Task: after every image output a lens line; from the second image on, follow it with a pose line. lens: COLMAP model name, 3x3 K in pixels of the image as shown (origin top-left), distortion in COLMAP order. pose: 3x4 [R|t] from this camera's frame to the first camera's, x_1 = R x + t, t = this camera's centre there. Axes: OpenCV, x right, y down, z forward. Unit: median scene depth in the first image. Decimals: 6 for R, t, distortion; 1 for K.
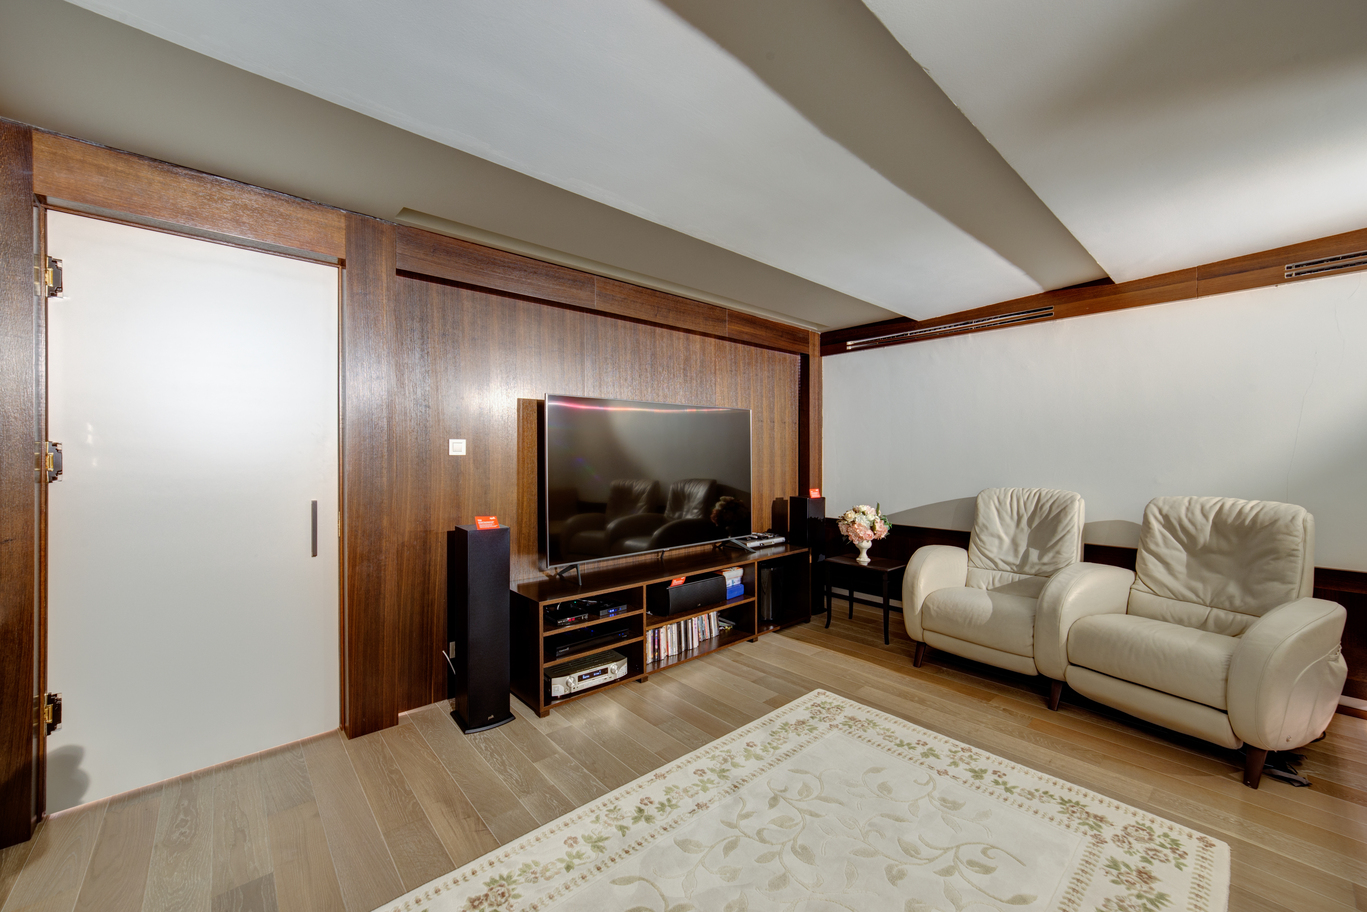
lens RADIAL K [[531.9, 0, 683.5], [0, 531.9, 456.0], [0, 0, 1]] dist [-0.001302, 0.000063]
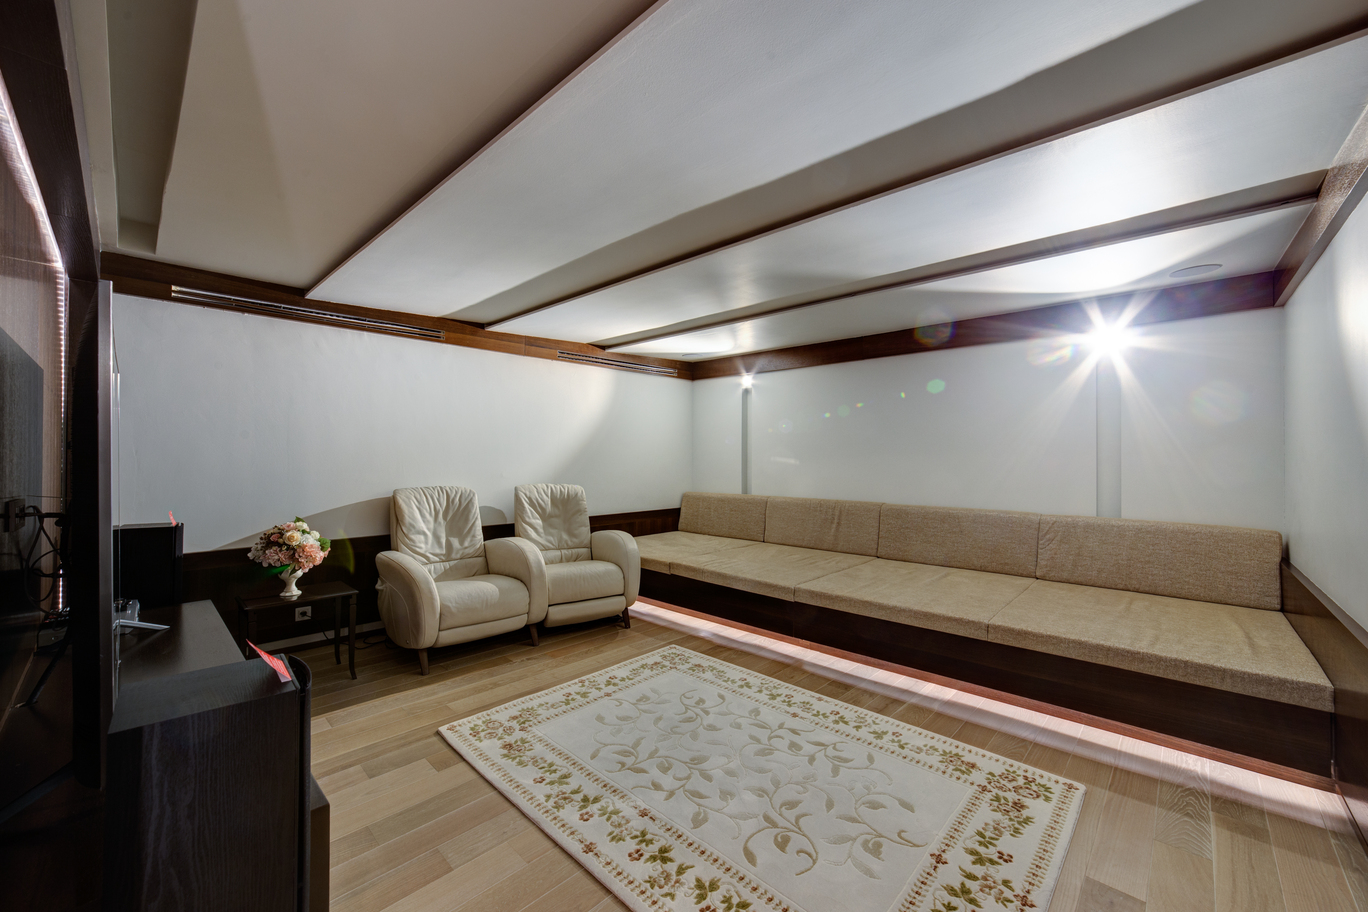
lens RADIAL K [[541.3, 0, 684.0], [0, 541.3, 456.0], [0, 0, 1]] dist [-0.002750, -0.000130]
pose [[-0.083195, 0.004331, 0.996524, -0.714324], [0.000585, 0.999991, -0.004298, 0.000219], [-0.996533, 0.000225, -0.083197, 0.739895]]
